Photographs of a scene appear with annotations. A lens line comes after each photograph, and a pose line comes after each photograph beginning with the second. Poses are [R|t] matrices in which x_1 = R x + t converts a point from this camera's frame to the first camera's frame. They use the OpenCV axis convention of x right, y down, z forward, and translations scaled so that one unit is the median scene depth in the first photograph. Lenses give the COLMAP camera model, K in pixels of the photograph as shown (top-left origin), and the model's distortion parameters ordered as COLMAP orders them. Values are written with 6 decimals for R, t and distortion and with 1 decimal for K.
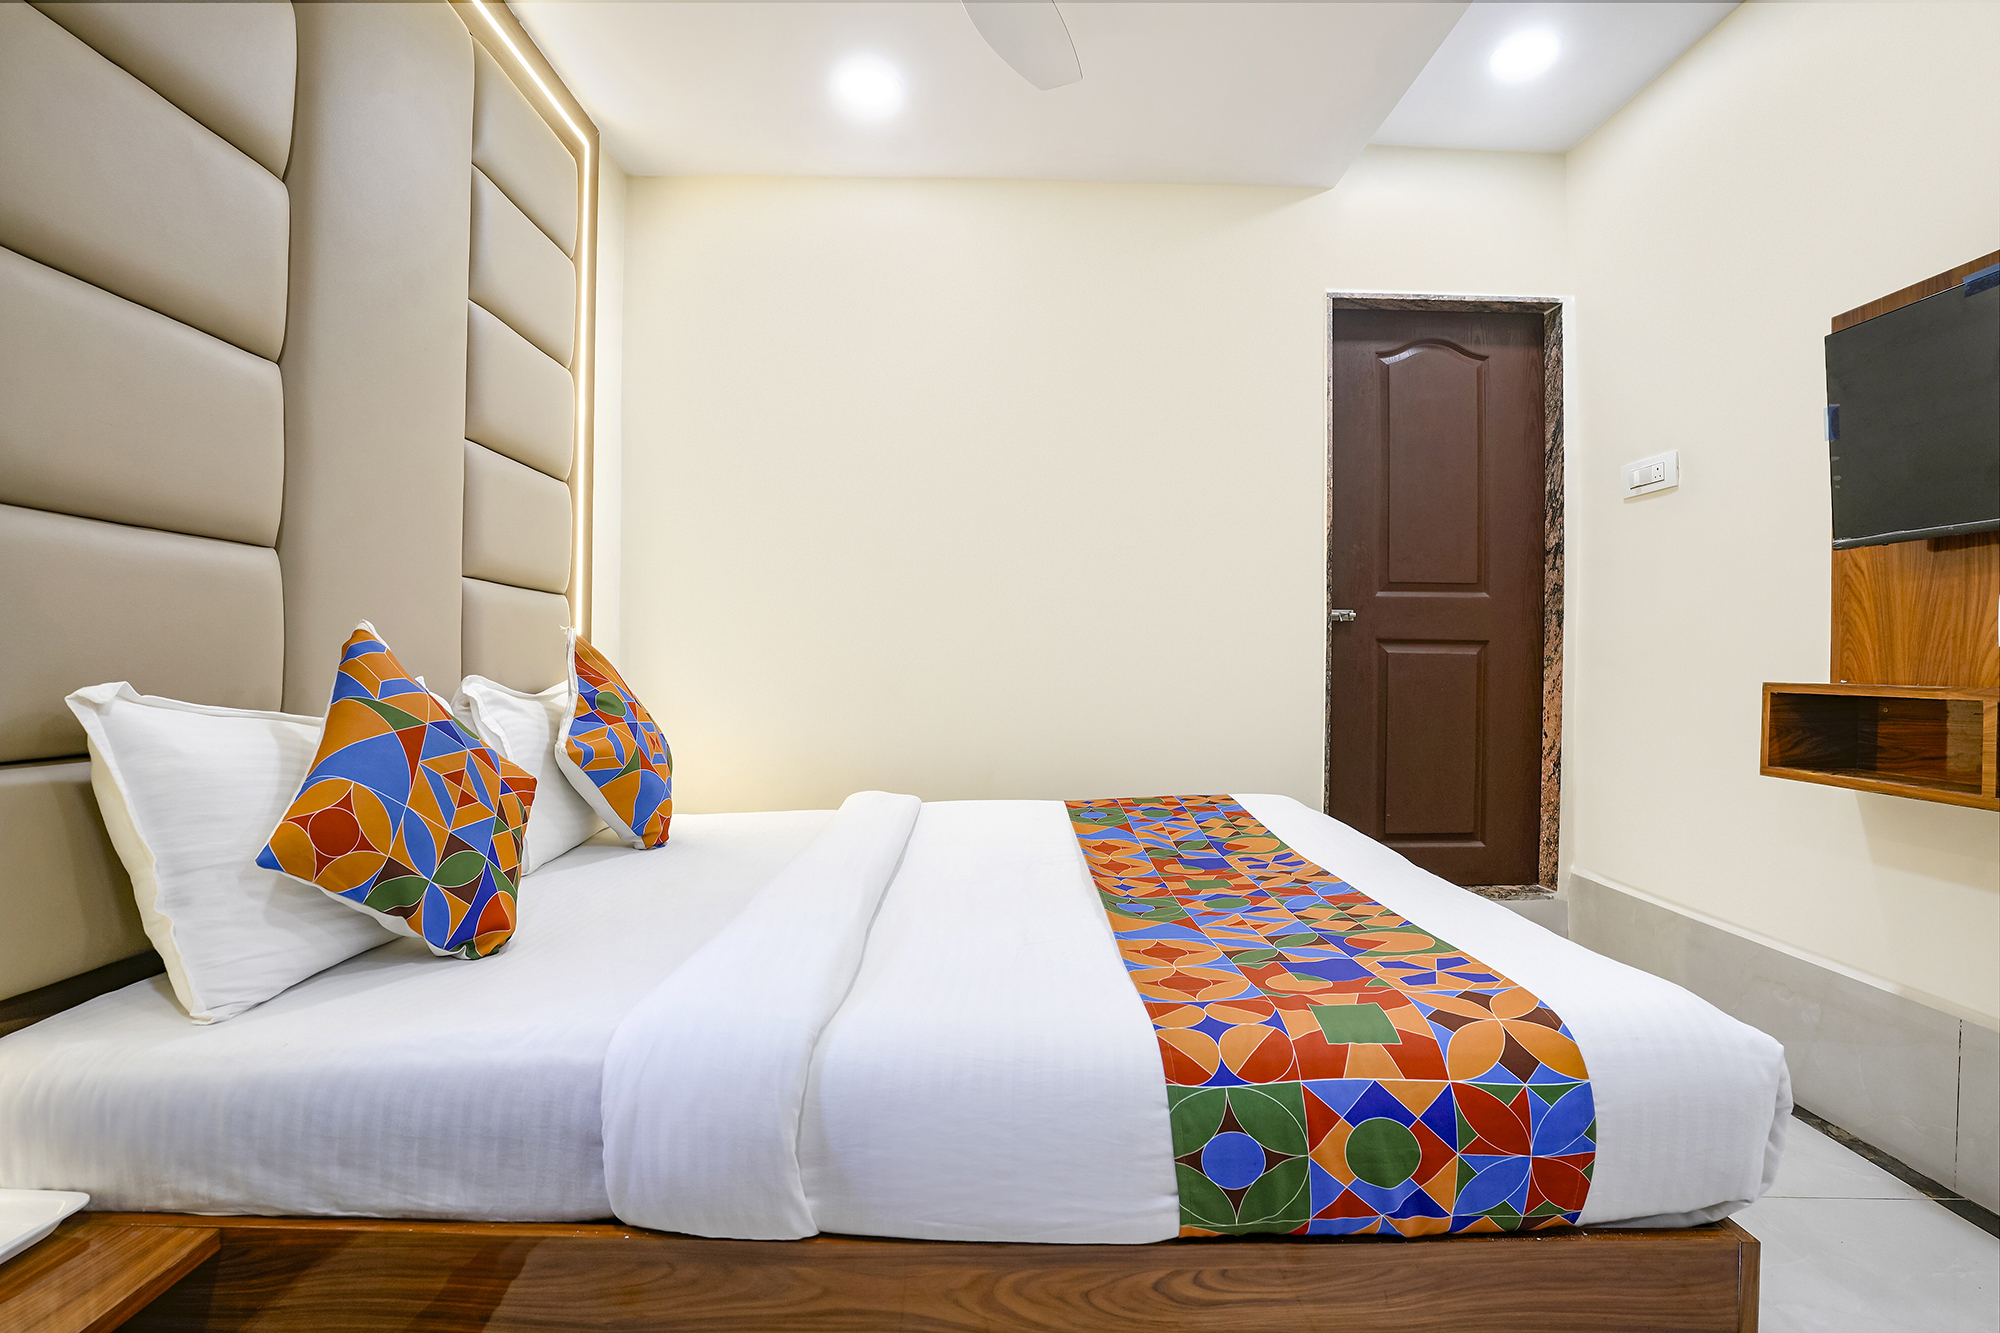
lens RADIAL K [[976.3, 0, 992.9], [0, 976.3, 667.3], [0, 0, 1]] dist [-0.086158, 0.044409]
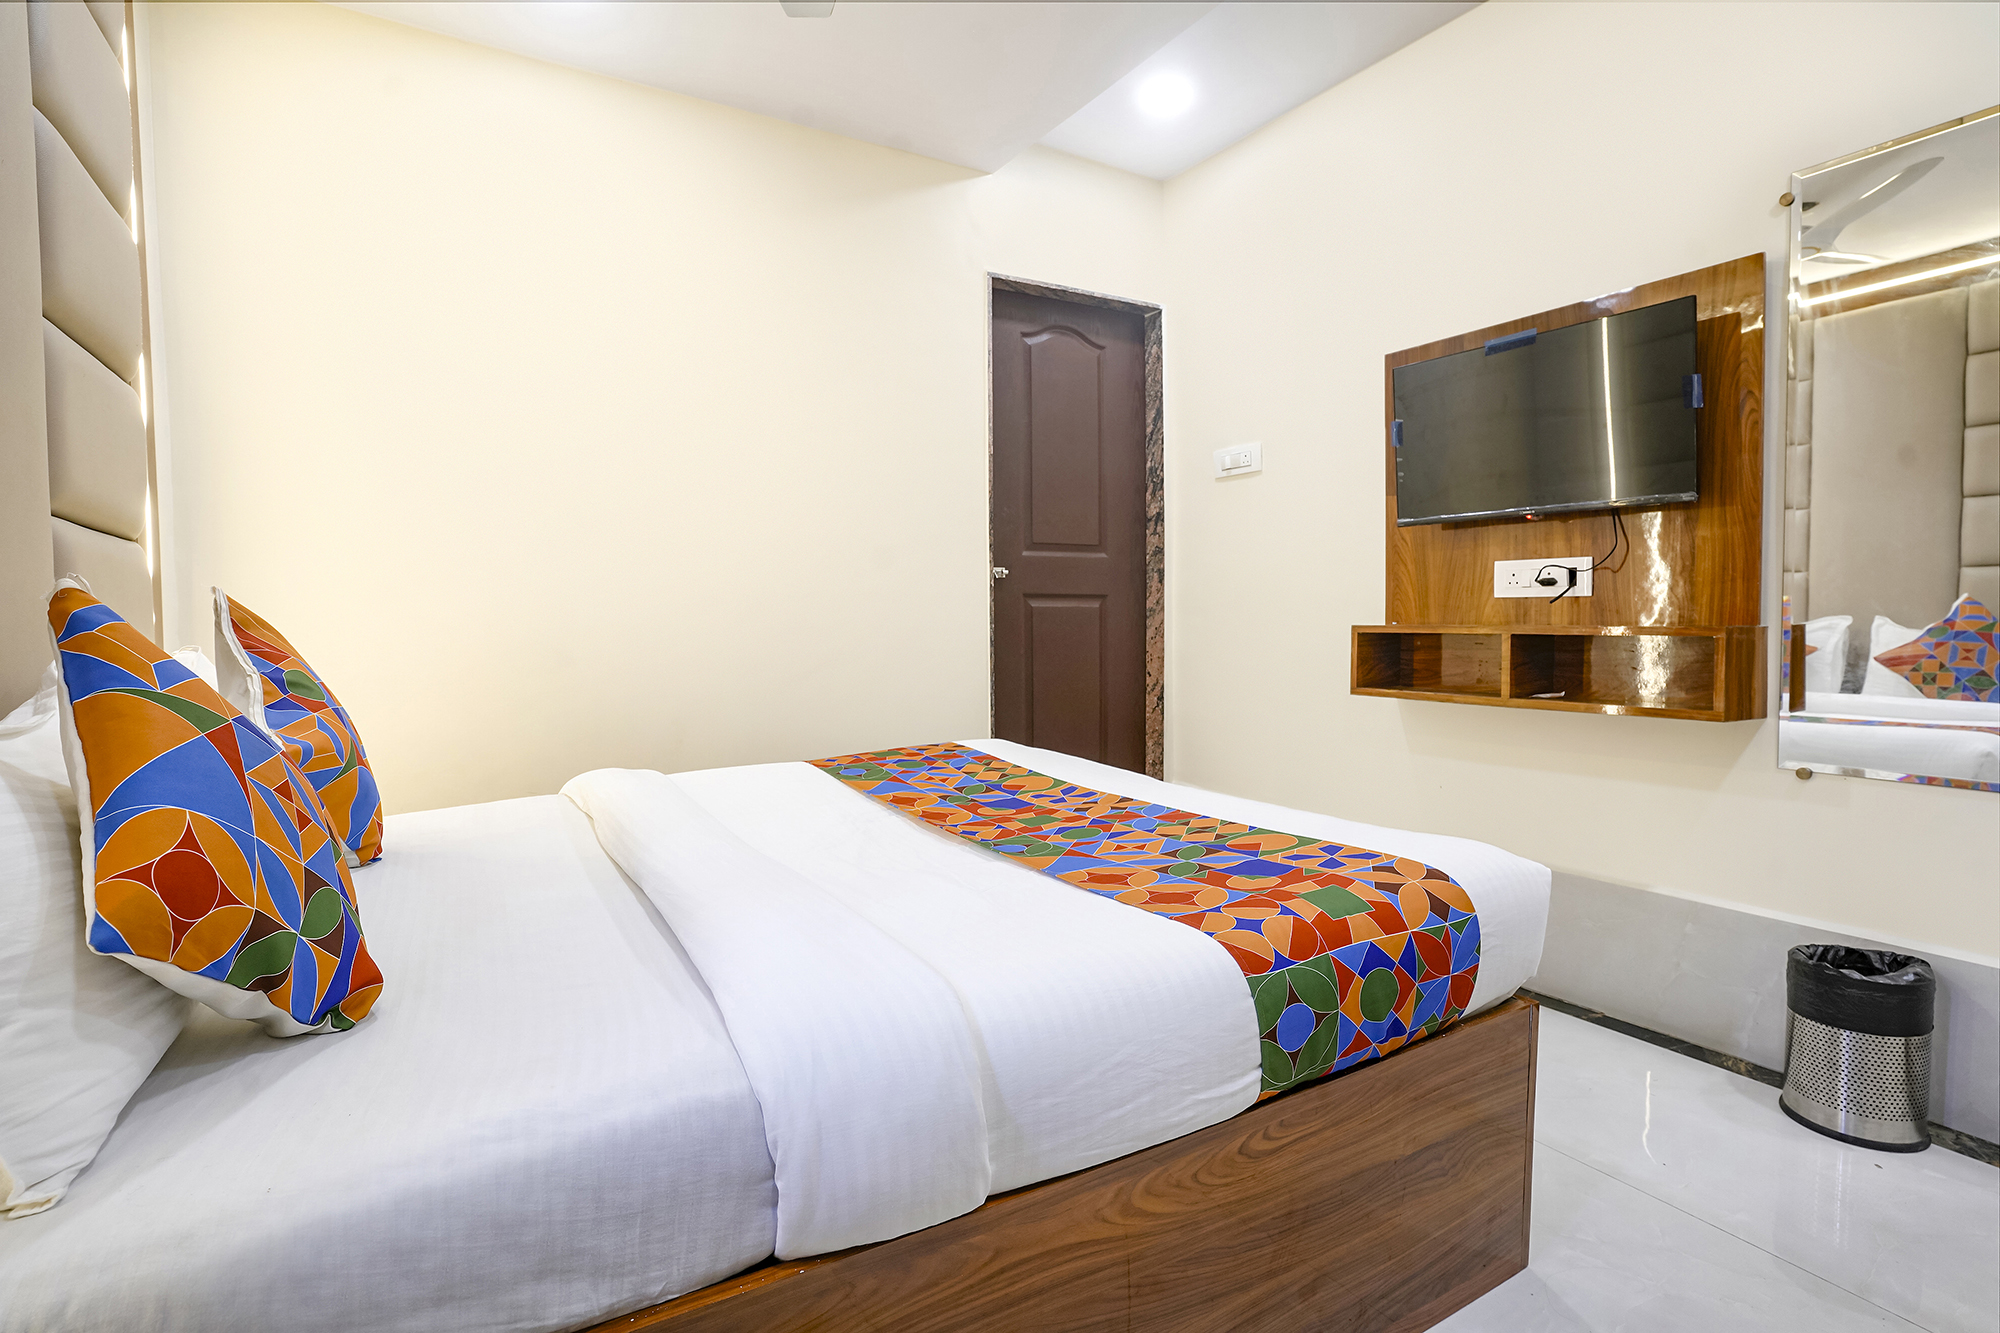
lens RADIAL K [[976.3, 0, 992.9], [0, 976.3, 667.3], [0, 0, 1]] dist [-0.086158, 0.044409]
pose [[0.863991, -0.043099, 0.501659, -0.324020], [0.021308, 0.998567, 0.049091, -0.002057], [-0.503056, -0.031725, 0.863671, 0.078322]]
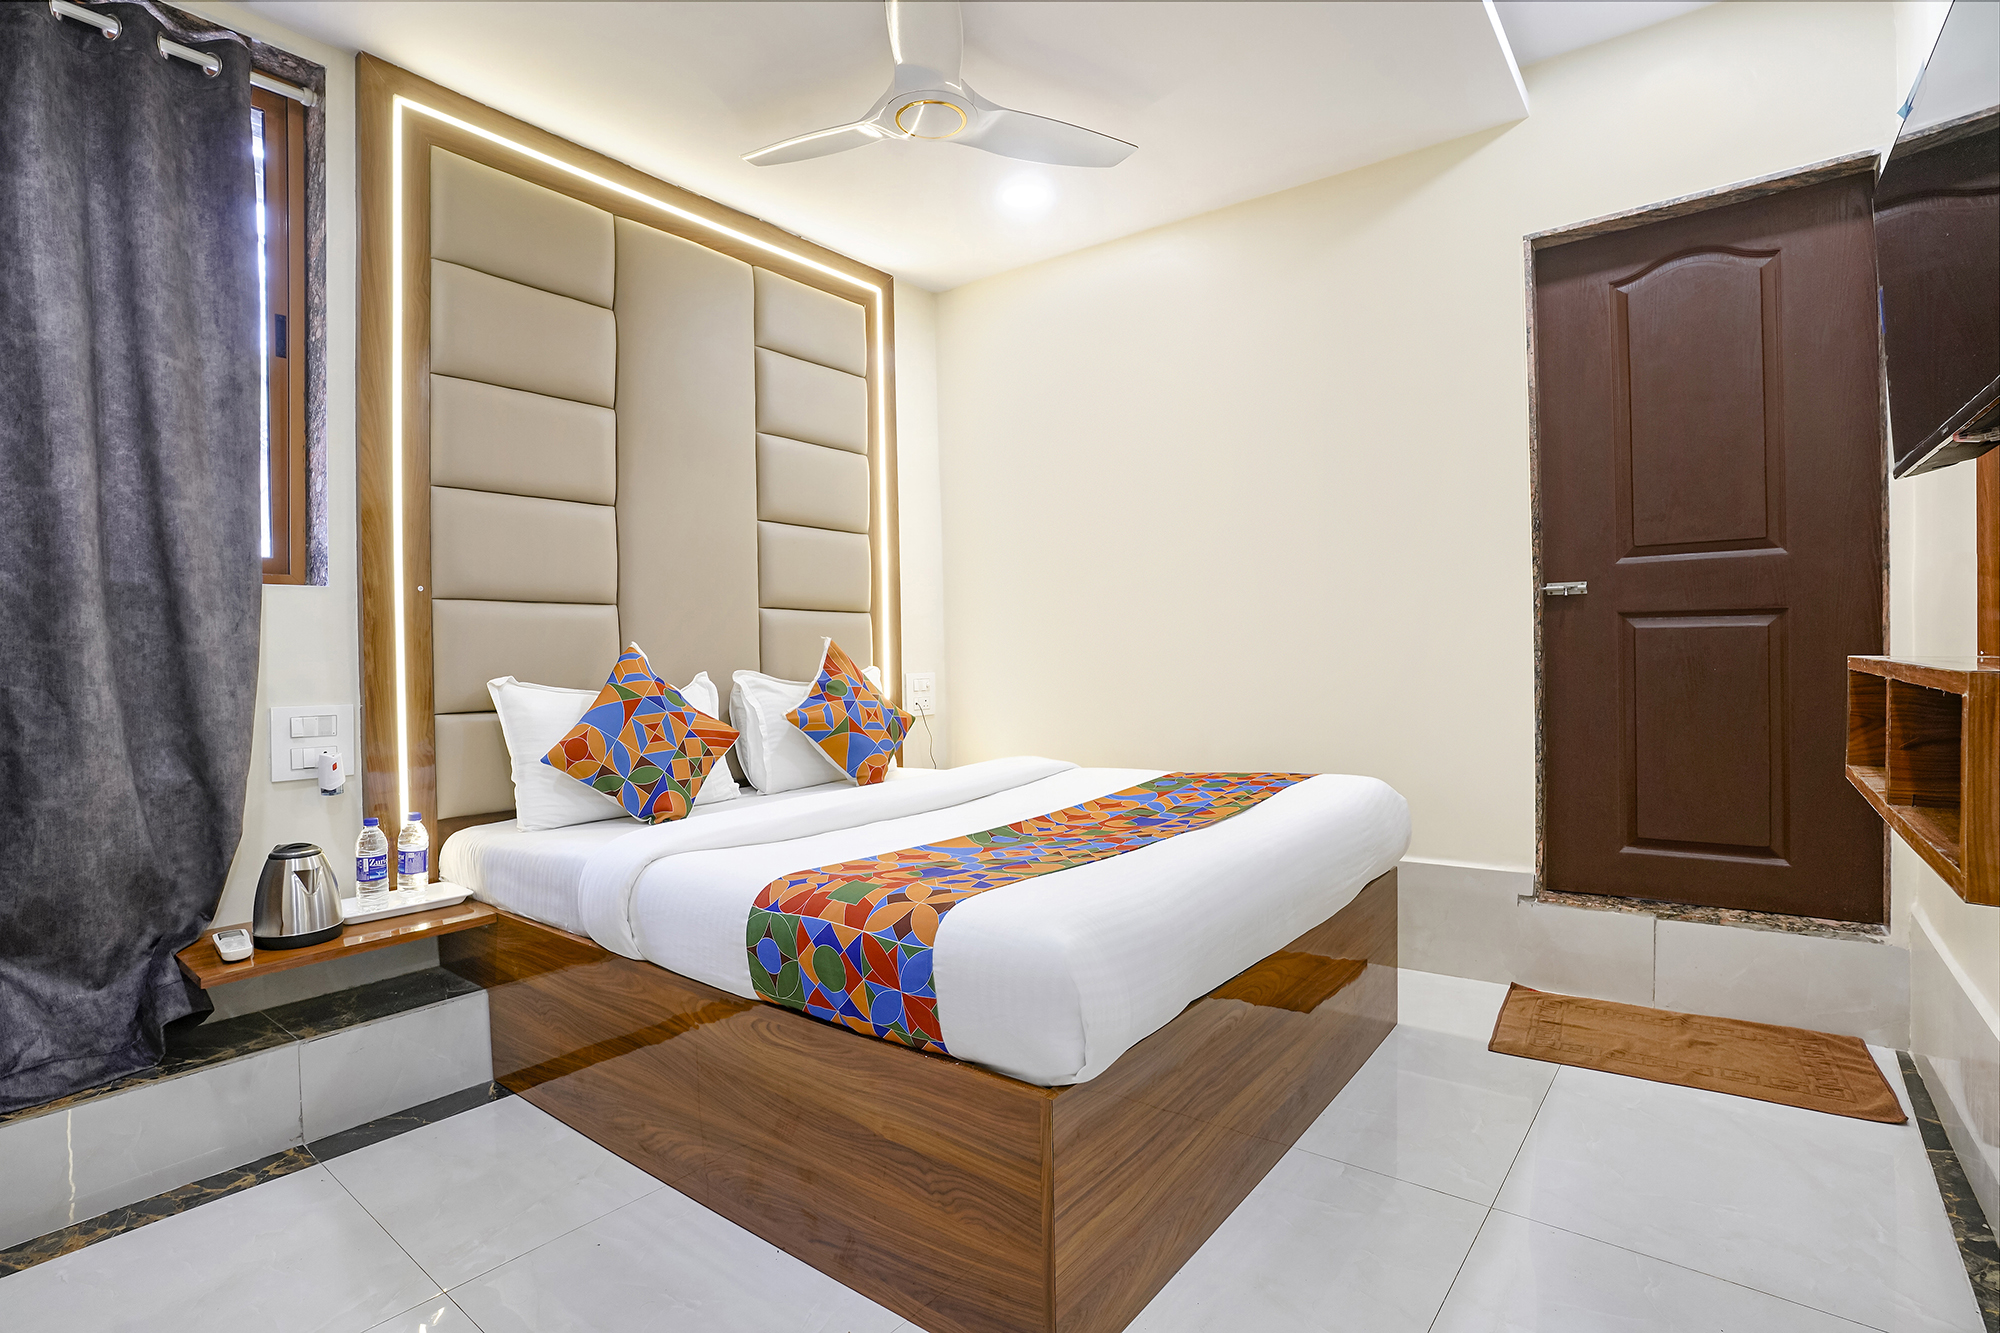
lens RADIAL K [[976.3, 0, 992.9], [0, 976.3, 667.3], [0, 0, 1]] dist [-0.086158, 0.044409]
pose [[0.786084, -0.015303, -0.617930, 0.787390], [0.022510, 0.999739, 0.003877, 0.006398], [0.617710, -0.016957, 0.786223, -0.040483]]
